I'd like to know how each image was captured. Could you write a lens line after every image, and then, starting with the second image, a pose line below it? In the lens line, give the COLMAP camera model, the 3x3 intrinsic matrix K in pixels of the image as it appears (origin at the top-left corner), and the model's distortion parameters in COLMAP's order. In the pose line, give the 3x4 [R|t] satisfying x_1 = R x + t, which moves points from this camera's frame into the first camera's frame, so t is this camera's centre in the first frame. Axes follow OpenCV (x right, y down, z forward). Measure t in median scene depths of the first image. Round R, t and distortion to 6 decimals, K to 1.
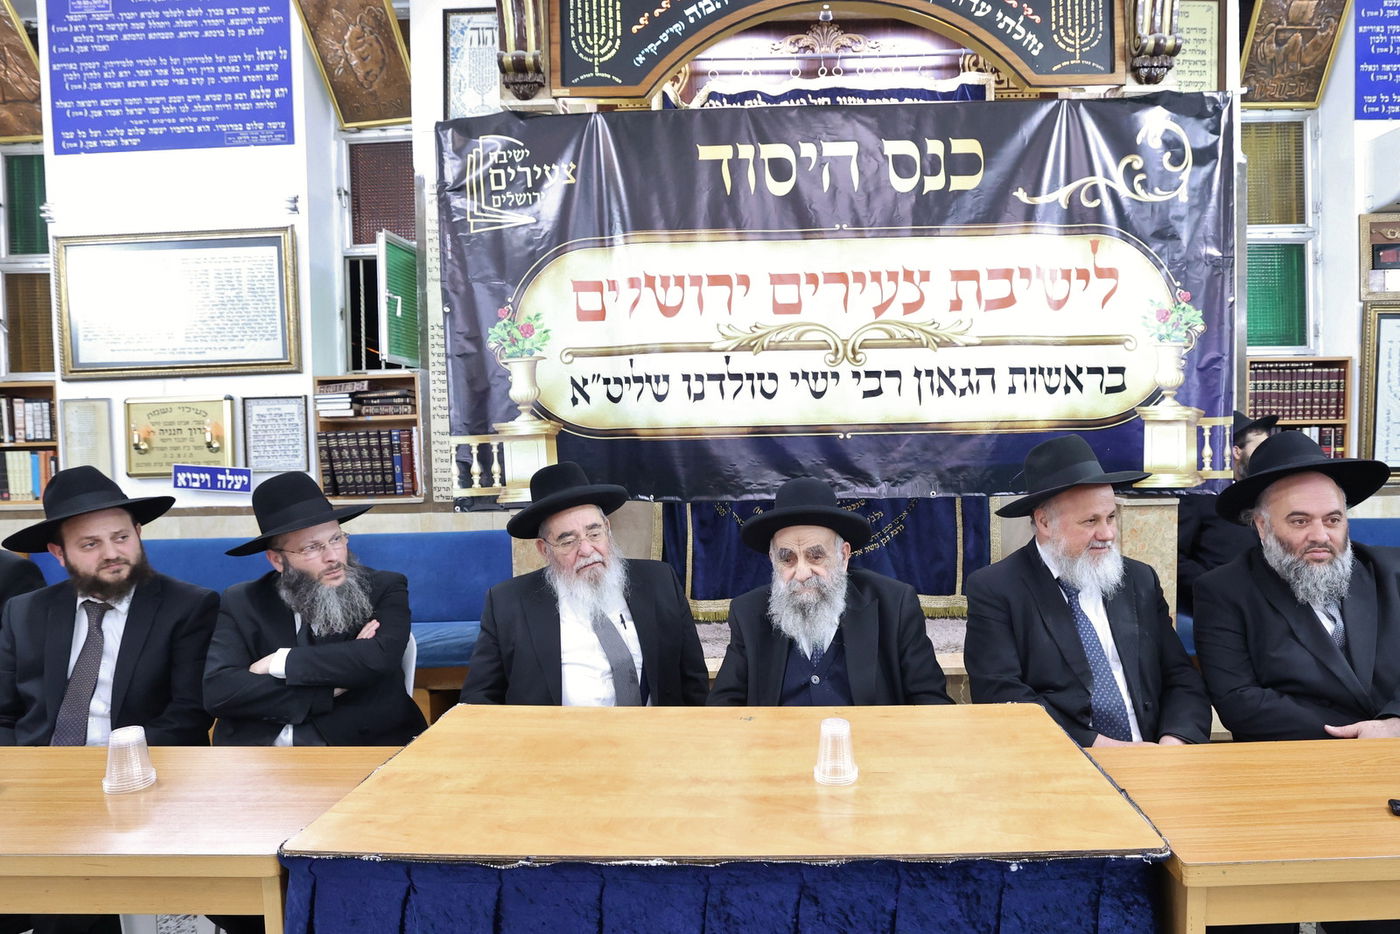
lens RADIAL K [[710.5, 0, 774.2], [0, 710.5, 472.4], [0, 0, 1]] dist [-0.028166, 0.003079]
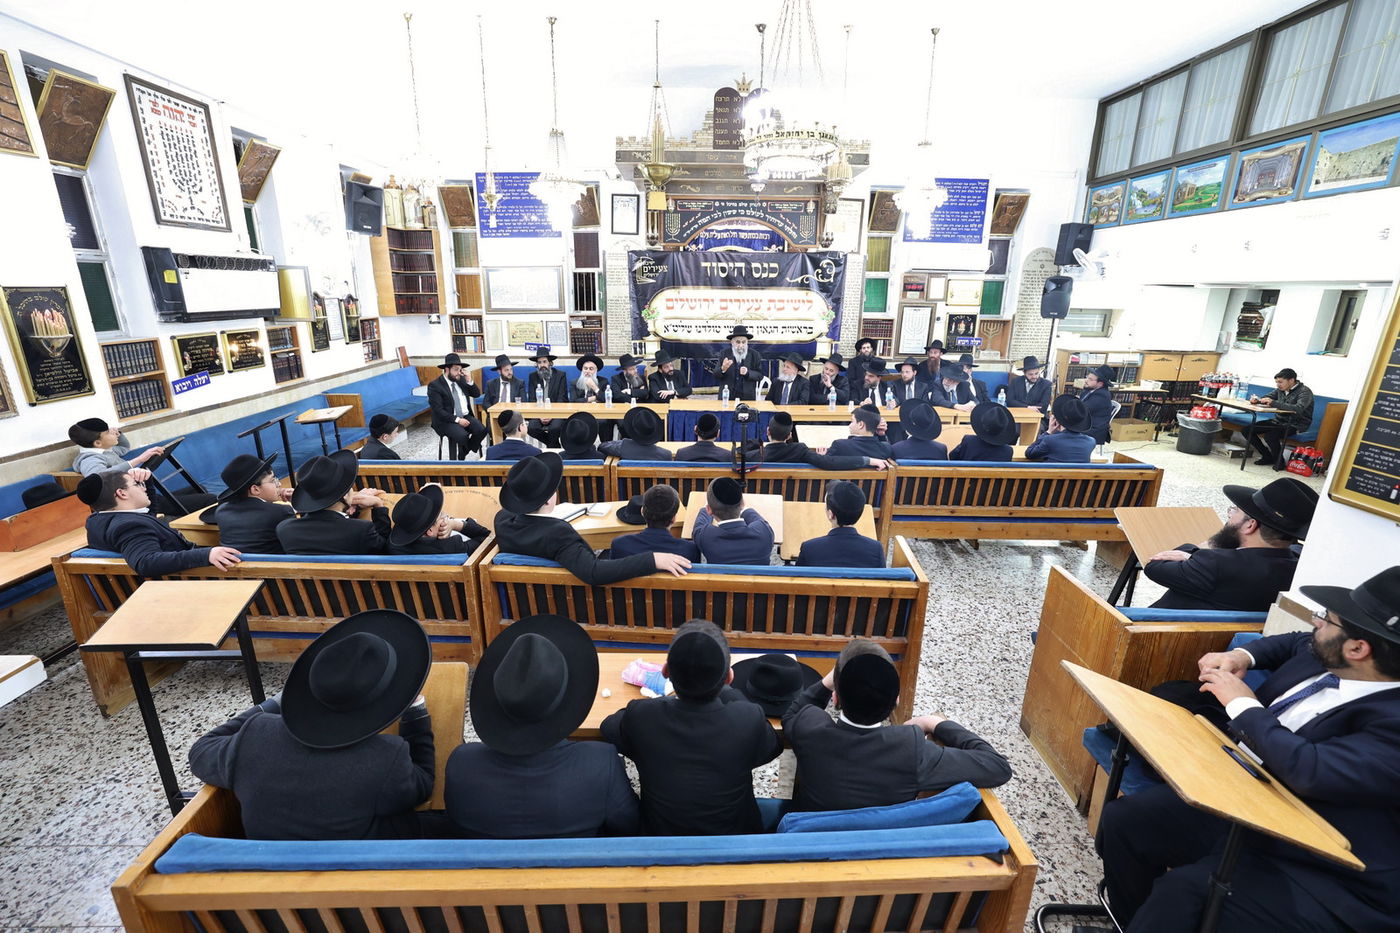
lens RADIAL K [[577.0, 0, 692.7], [0, 577.0, 443.8], [0, 0, 1]] dist [-0.031030, 0.000221]
pose [[0.999067, 0.018536, 0.038994, -0.247324], [-0.026957, 0.973287, 0.228003, -0.223250], [-0.033726, -0.228841, 0.972879, -2.083895]]
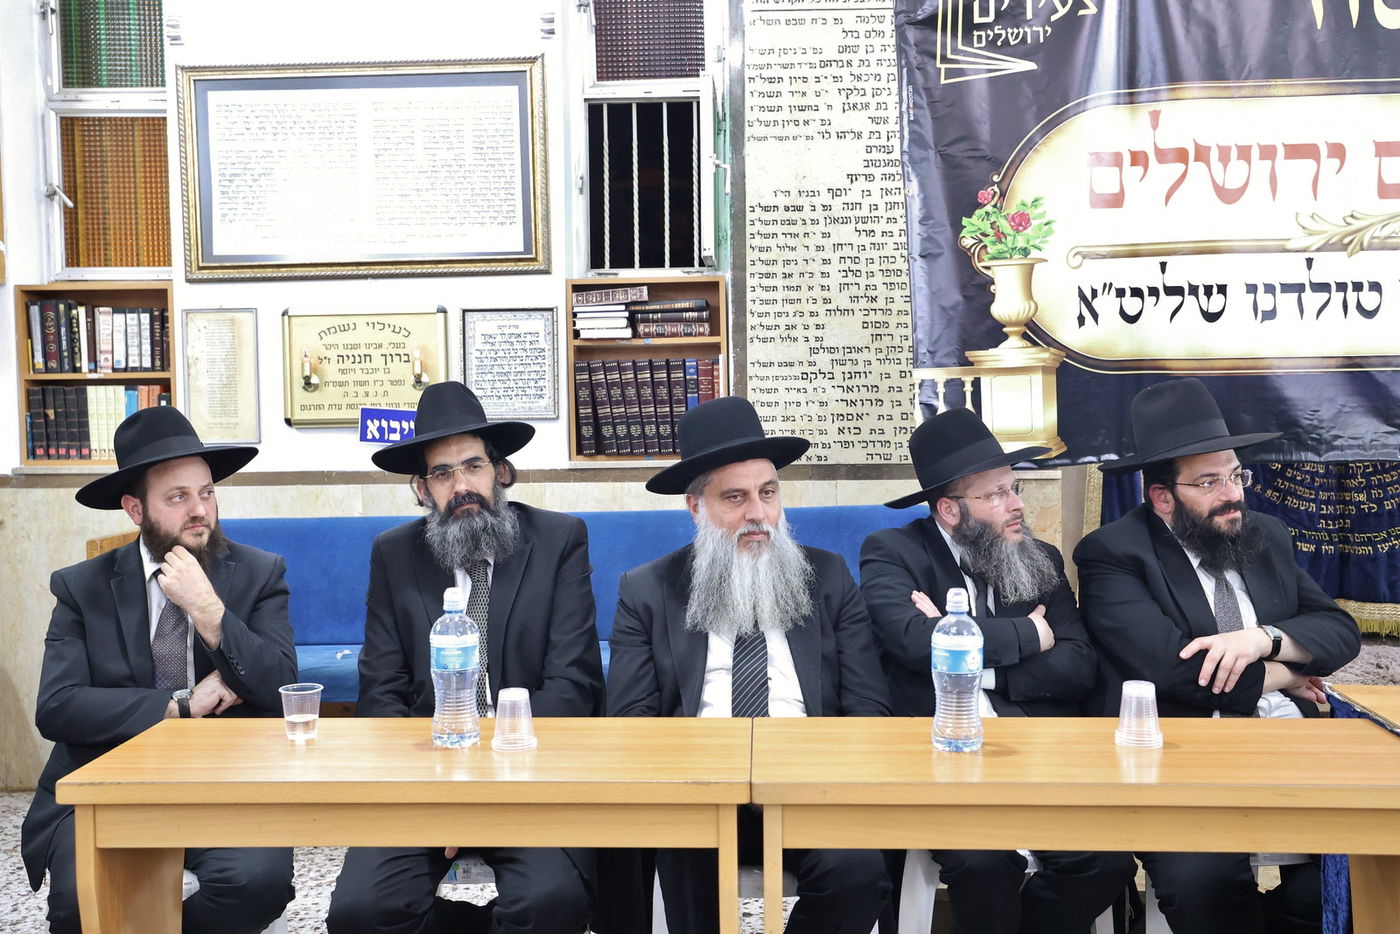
lens RADIAL K [[1320.1, 0, 654.3], [0, 1320.1, 443.4], [0, 0, 1]] dist [0.031859, 0.025488]
pose [[0.999841, 0.006476, -0.016633, -0.698332], [-0.006407, 0.999971, 0.004222, 0.020746], [0.016659, -0.004115, 0.999853, -0.350363]]
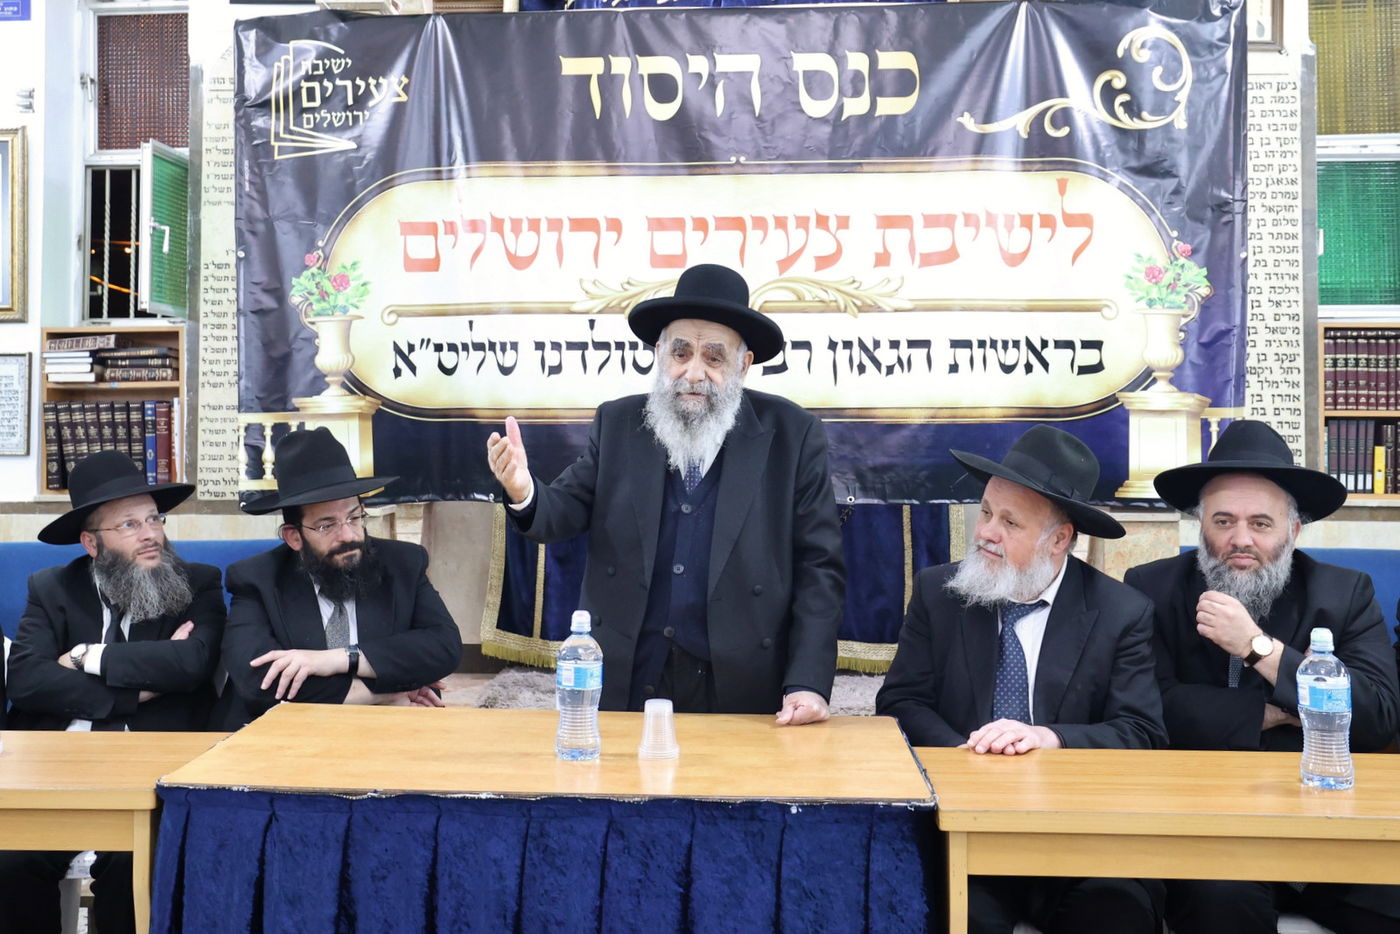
lens RADIAL K [[1284.5, 0, 659.6], [0, 1284.5, 387.3], [0, 0, 1]] dist [0.004461, 0.042845]
pose [[0.998931, 0.017605, -0.042750, 0.071982], [-0.020474, 0.997501, -0.067616, 0.006857], [0.041452, 0.068419, 0.996795, -0.417951]]
